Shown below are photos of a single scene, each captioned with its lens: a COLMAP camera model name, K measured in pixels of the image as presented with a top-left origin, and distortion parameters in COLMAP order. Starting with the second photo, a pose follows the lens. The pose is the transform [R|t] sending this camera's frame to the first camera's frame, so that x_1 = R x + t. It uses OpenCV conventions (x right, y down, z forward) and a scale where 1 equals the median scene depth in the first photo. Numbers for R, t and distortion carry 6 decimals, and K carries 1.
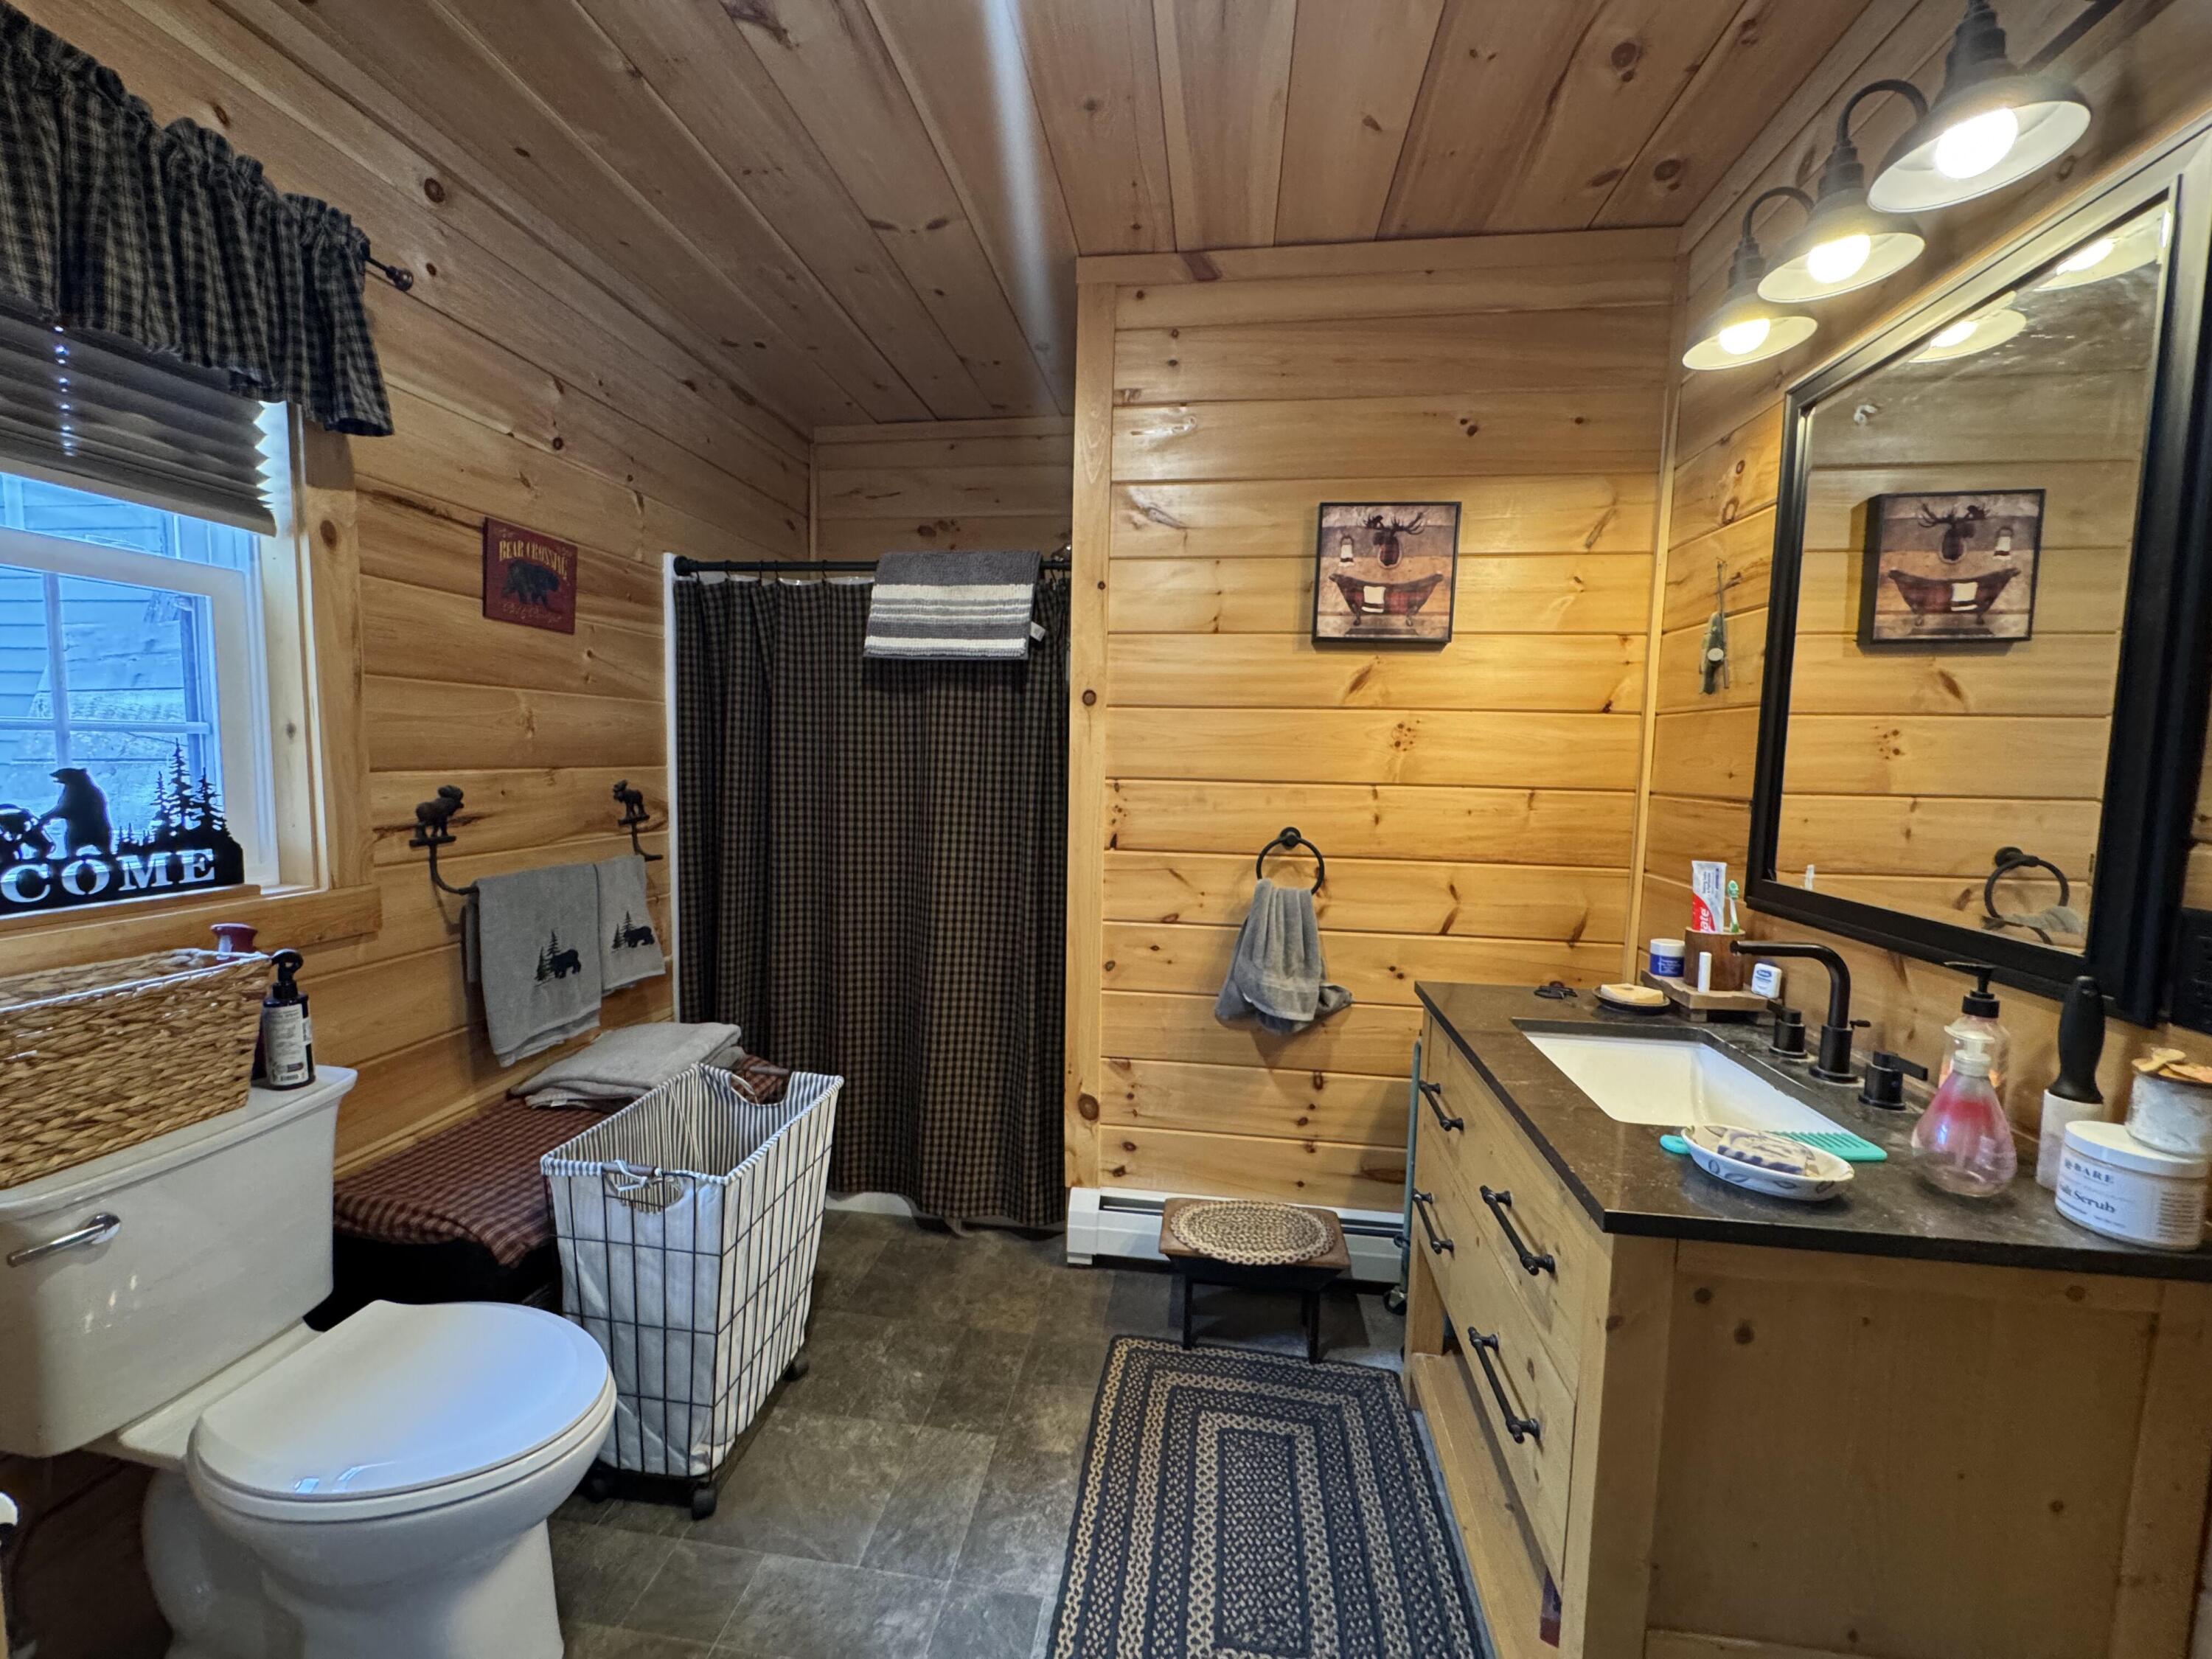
lens RADIAL K [[886.4, 0, 1109.3], [0, 886.4, 829.9], [0, 0, 1]] dist [-0.005196, 0.000830]
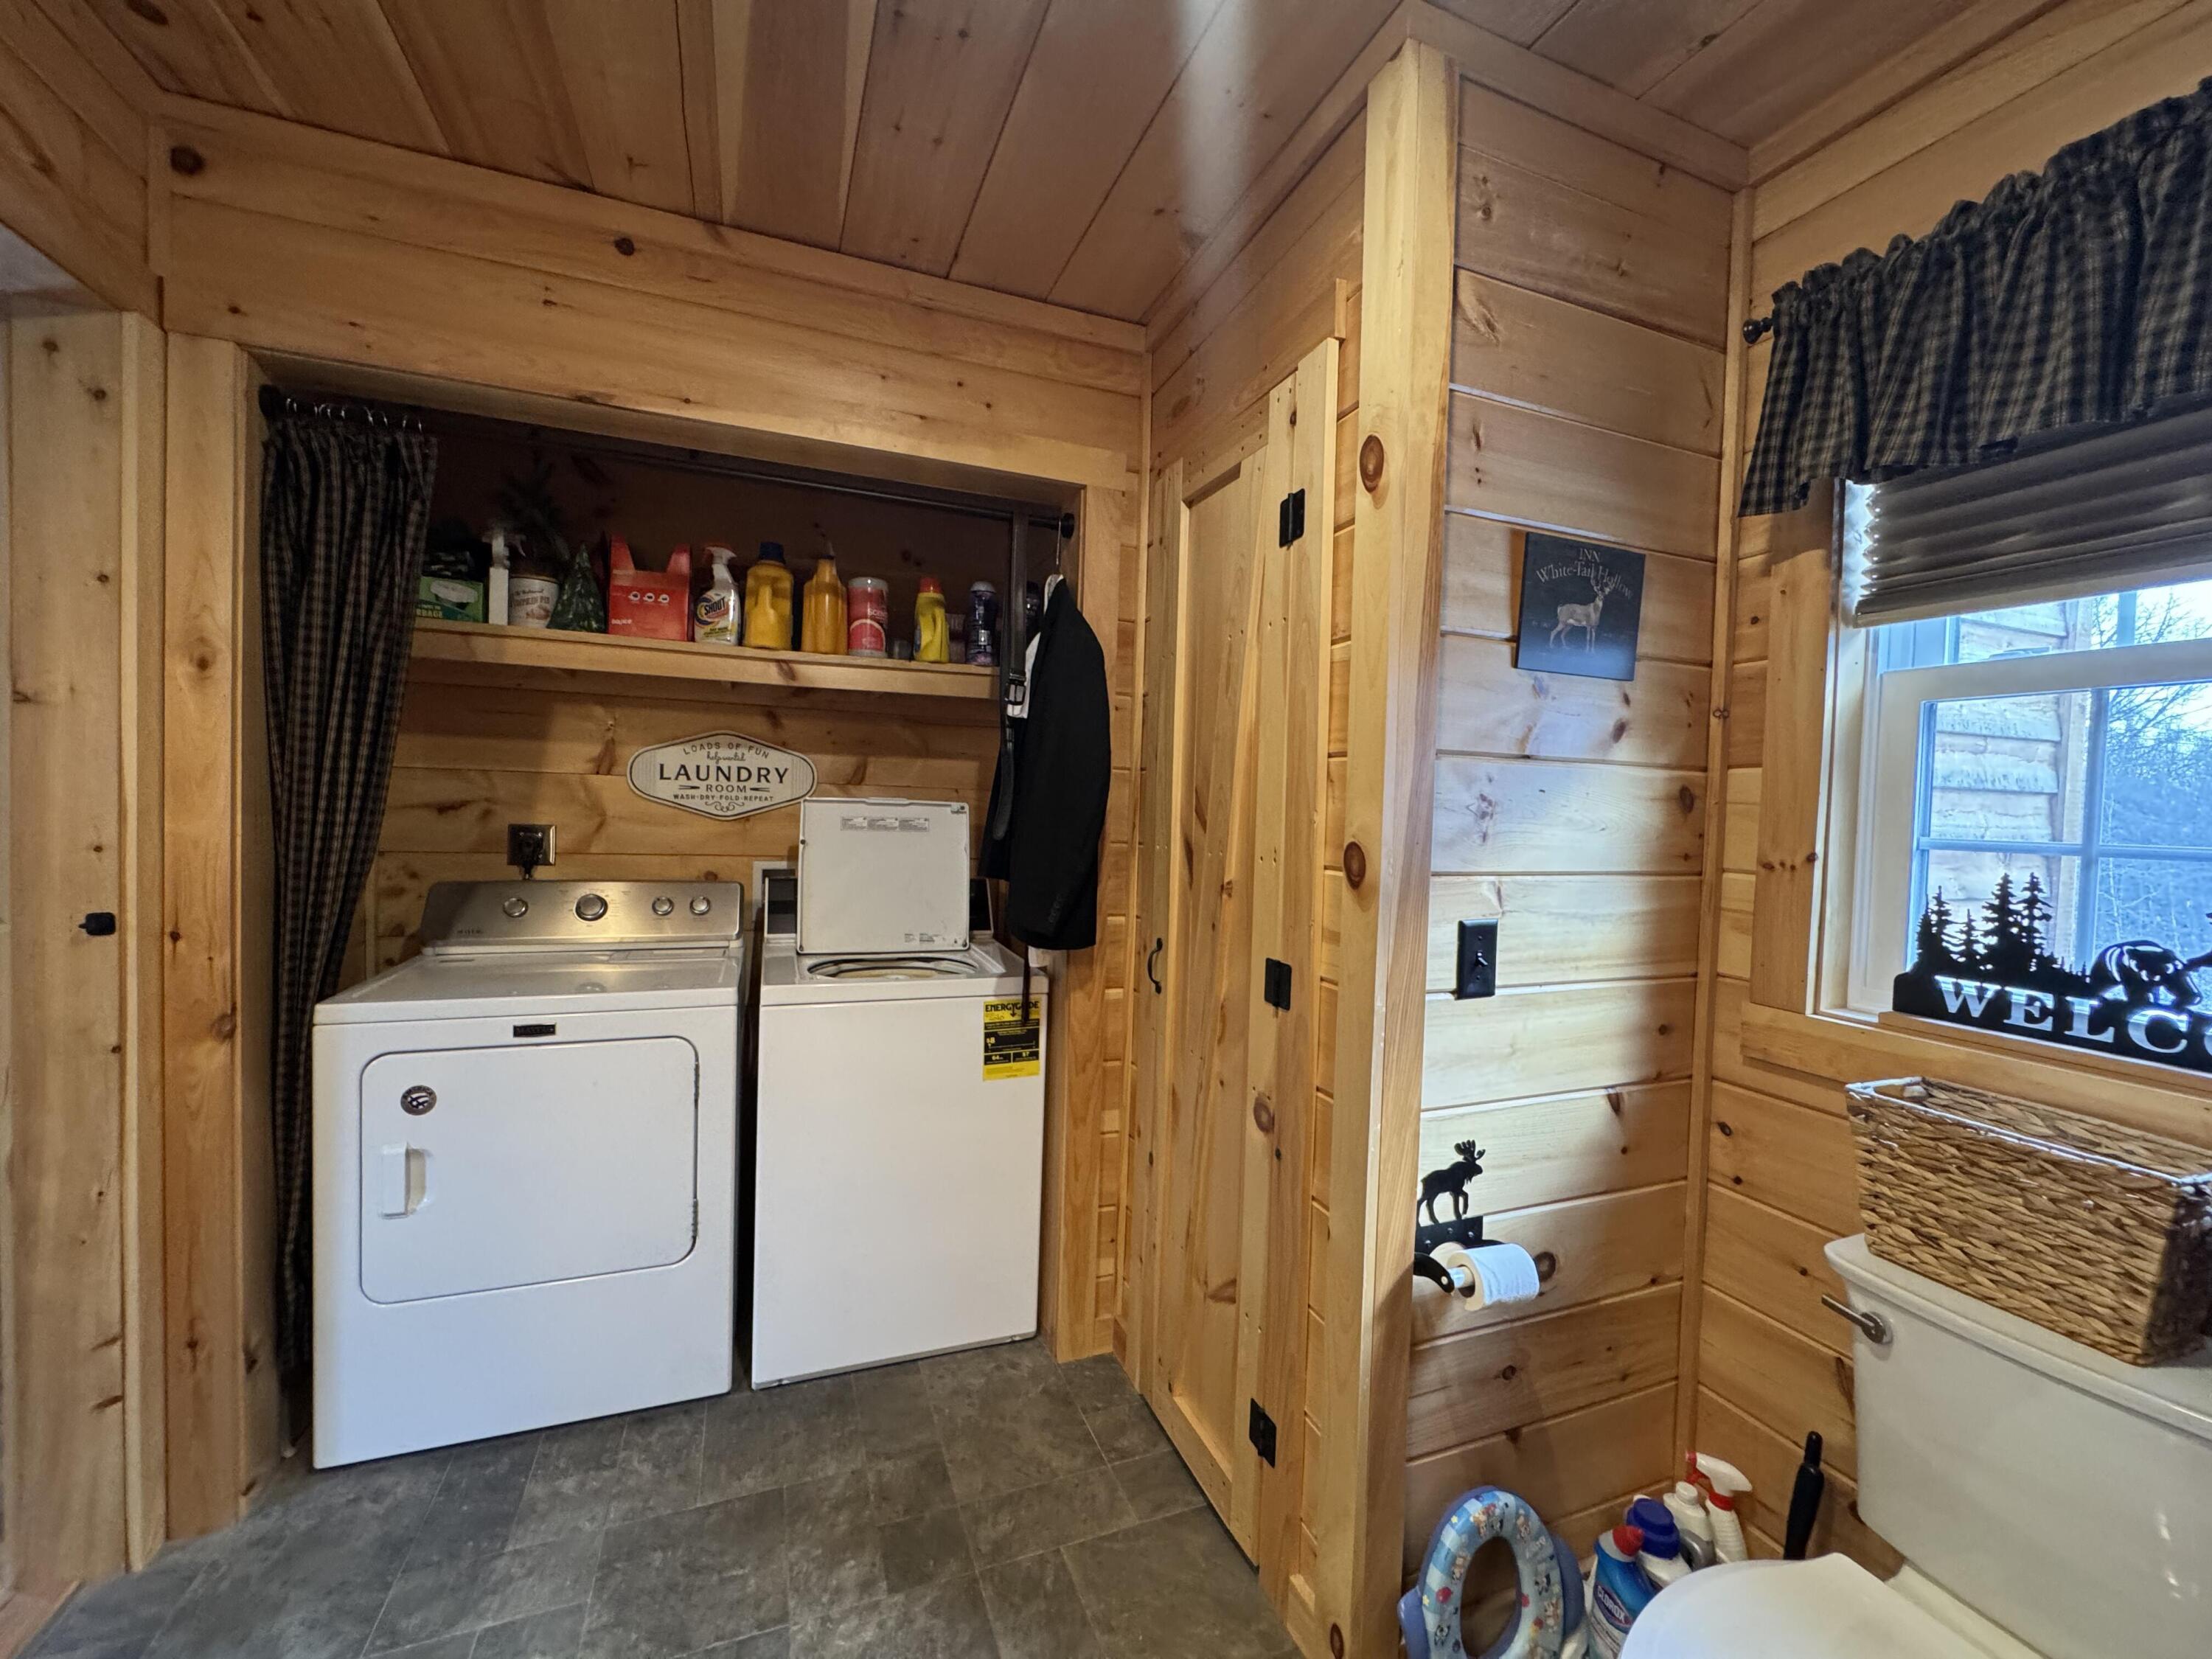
lens RADIAL K [[886.4, 0, 1098.7], [0, 886.4, 825.8], [0, 0, 1]] dist [-0.005196, 0.000830]
pose [[-0.875325, -0.034788, -0.482282, 0.102357], [-0.092046, 0.991158, 0.095566, -0.085423], [0.474694, 0.128044, -0.870787, 0.798896]]
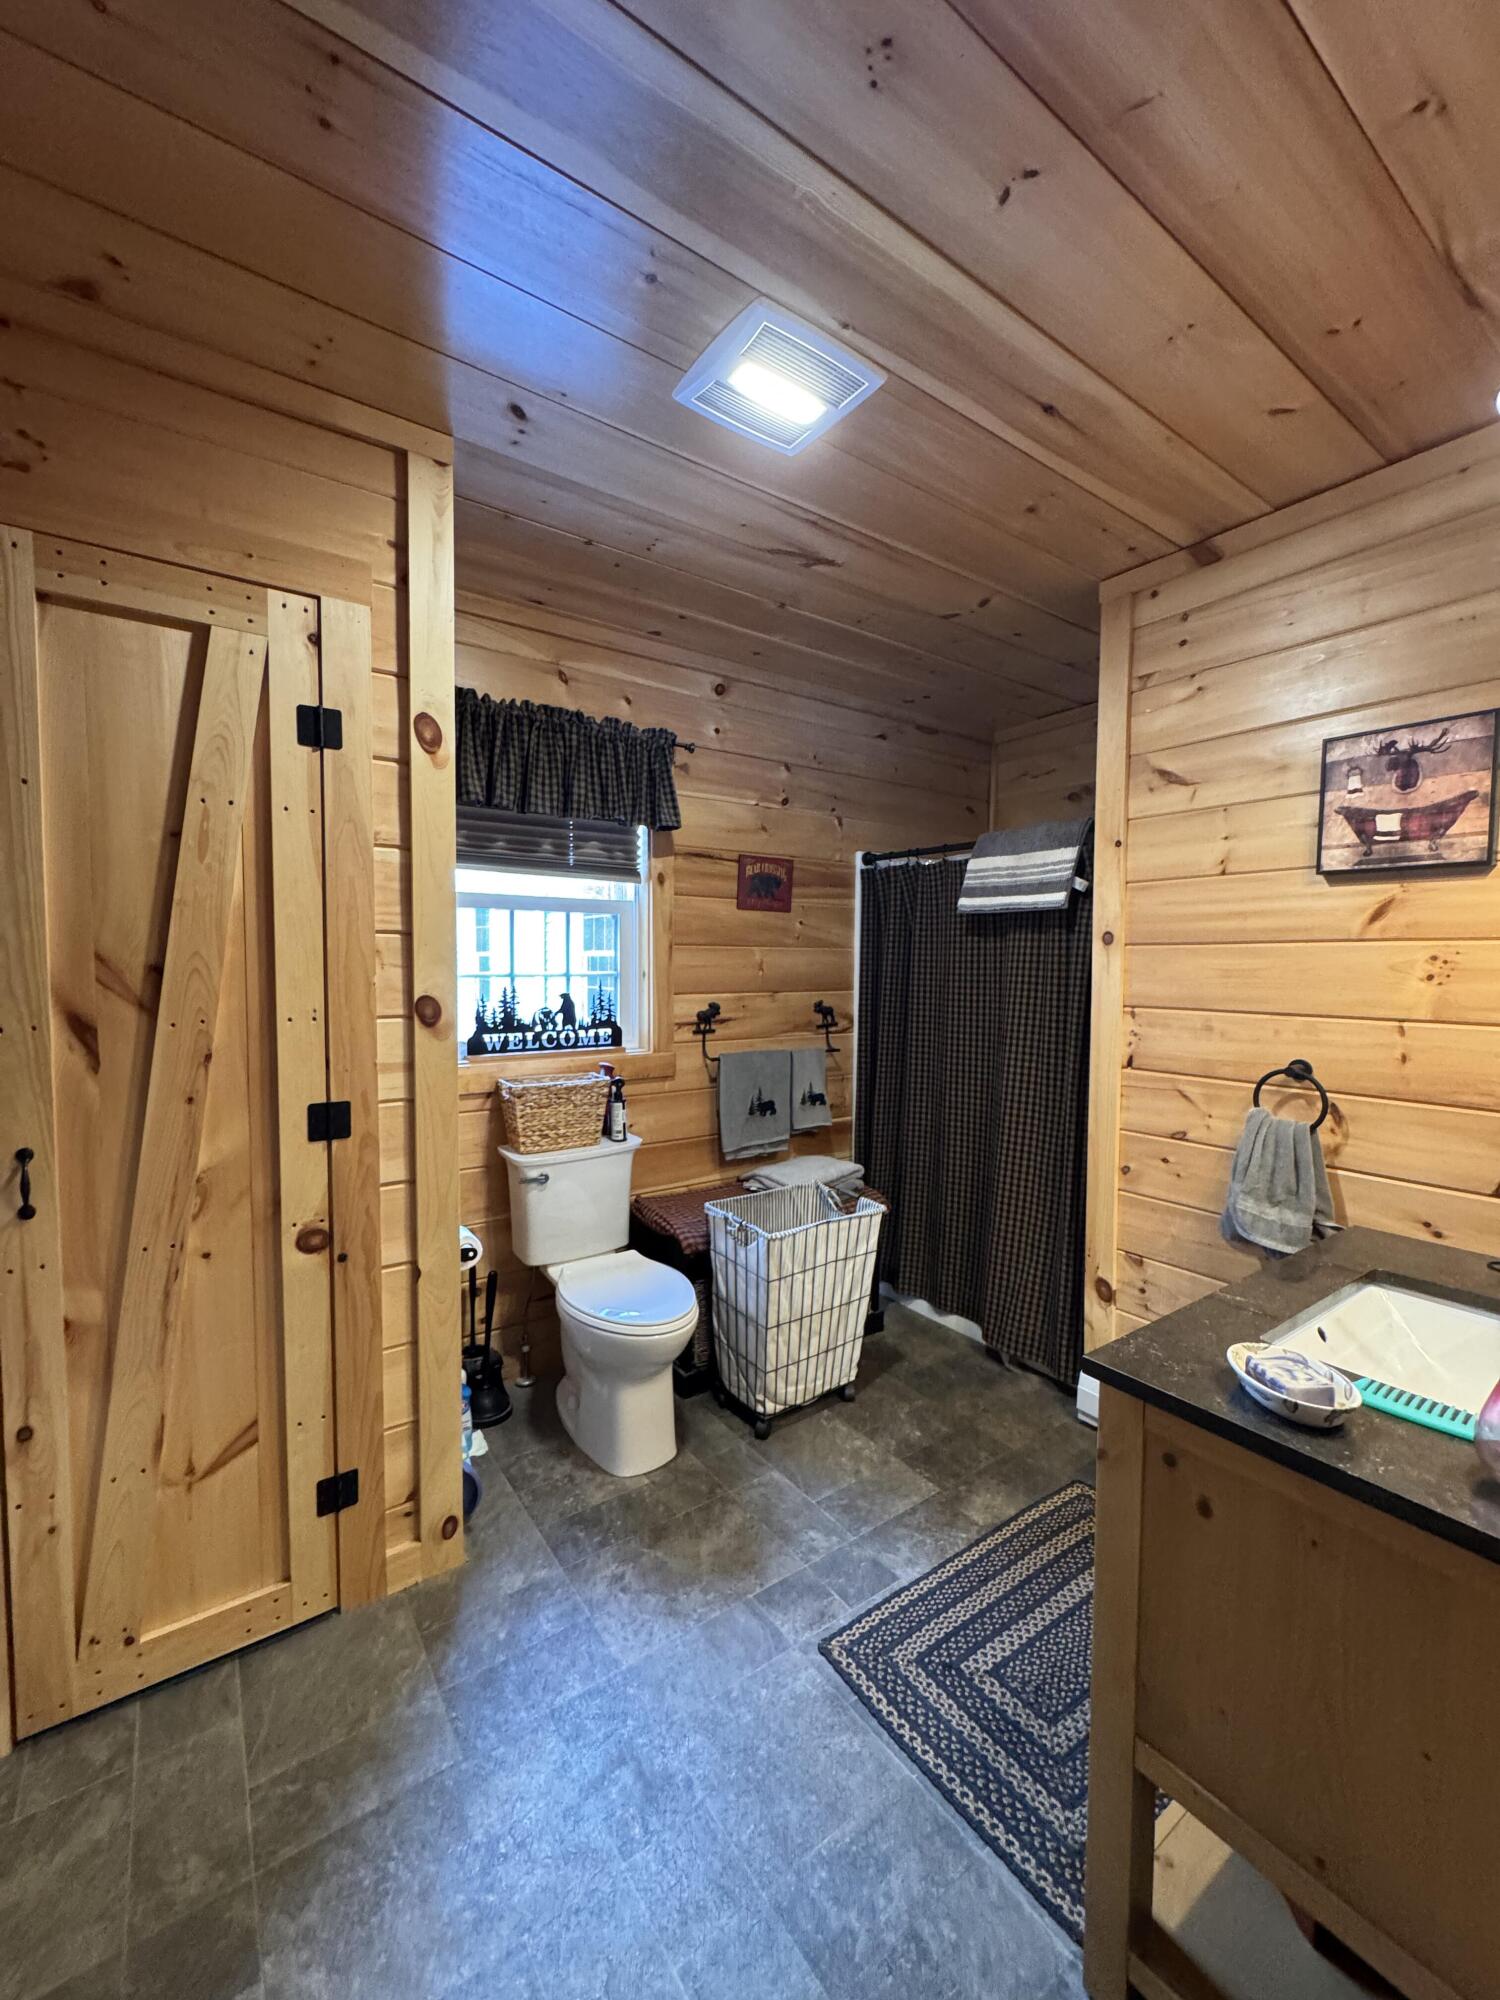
lens RADIAL K [[801.5, 0, 751.5], [0, 801.5, 1000.7], [0, 0, 1]] dist [-0.005196, 0.000830]
pose [[0.684807, 0.020347, -0.728440, 0.514342], [-0.056197, 0.998108, -0.024952, -0.014763], [0.726554, 0.058023, 0.684655, -0.087665]]
